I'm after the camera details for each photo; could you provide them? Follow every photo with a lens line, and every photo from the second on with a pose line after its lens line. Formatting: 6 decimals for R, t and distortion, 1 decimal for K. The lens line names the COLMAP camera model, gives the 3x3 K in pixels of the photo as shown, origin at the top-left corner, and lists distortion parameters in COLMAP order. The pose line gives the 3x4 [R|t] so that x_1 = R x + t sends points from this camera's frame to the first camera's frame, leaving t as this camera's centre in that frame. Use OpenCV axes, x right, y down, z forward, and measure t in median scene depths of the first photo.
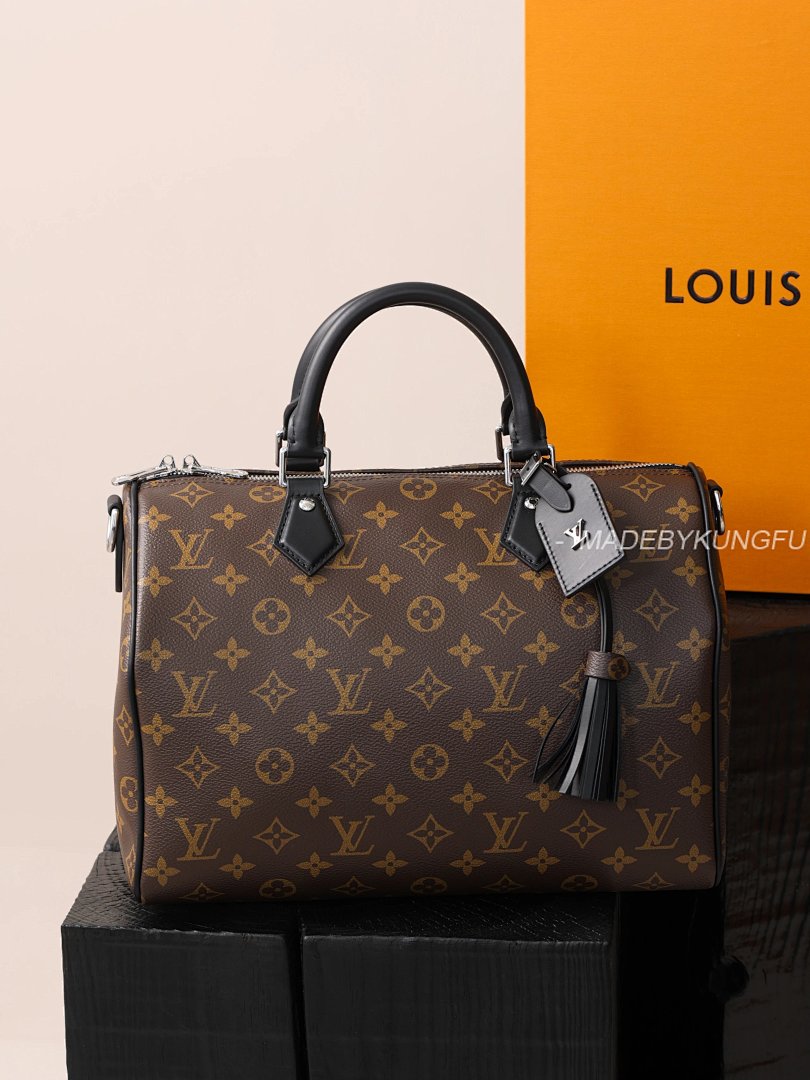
lens RADIAL K [[3149.4, 0, 407.6], [0, 3149.4, 540.0], [0, 0, 1]] dist [-0.247821, 0.000000]
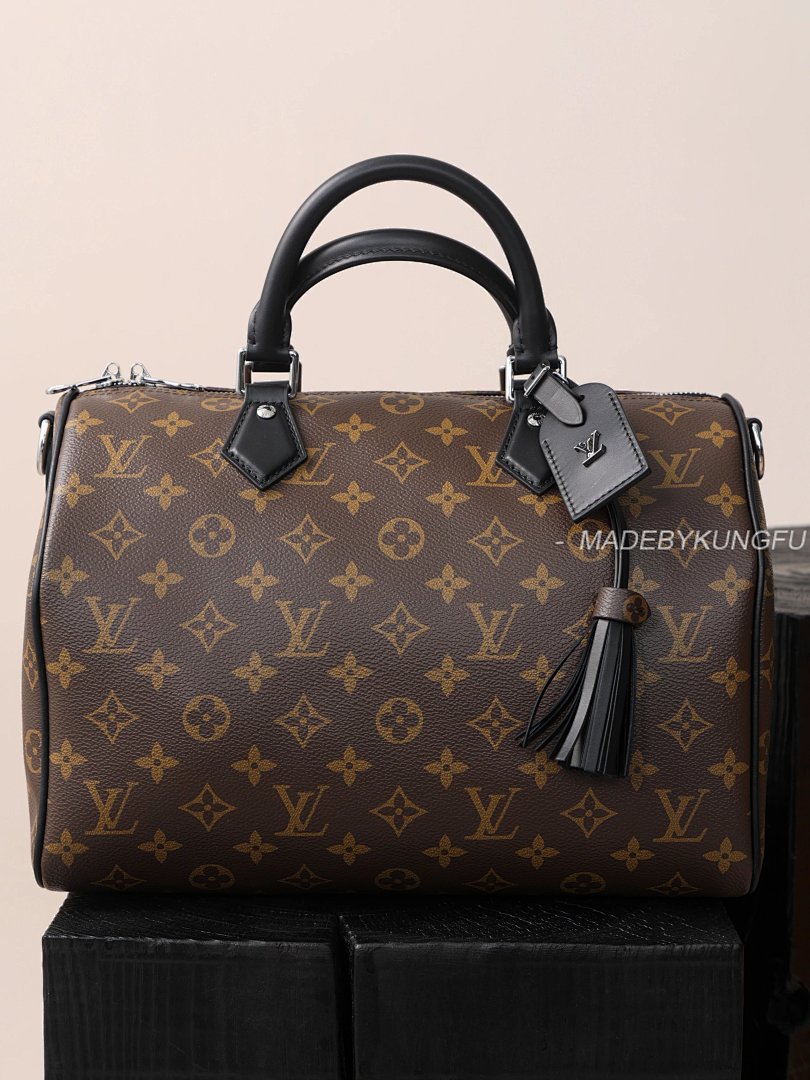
lens RADIAL K [[1914.3, 0, 433.5], [0, 1914.3, 541.0], [0, 0, 1]] dist [-0.081418, 0.000000]
pose [[0.999011, 0.026852, -0.035430, 0.031780], [-0.030671, 0.993227, -0.112064, 0.079382], [0.032181, 0.113040, 0.993069, 0.506518]]
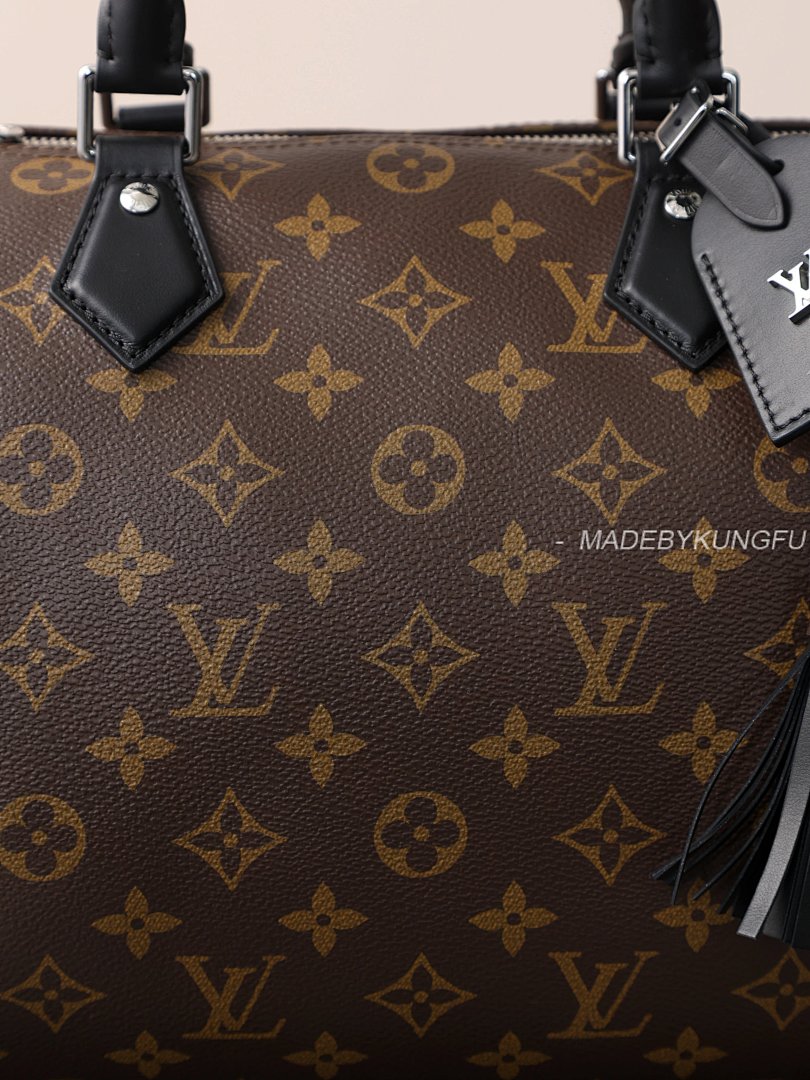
lens RADIAL K [[2405.5, 0, 404.2], [0, 2405.5, 539.2], [0, 0, 1]] dist [-0.154039, 0.000000]
pose [[0.999323, 0.019257, -0.031348, 0.013862], [-0.016478, 0.996106, 0.086614, 0.005666], [0.032894, -0.086038, 0.995749, 0.691348]]
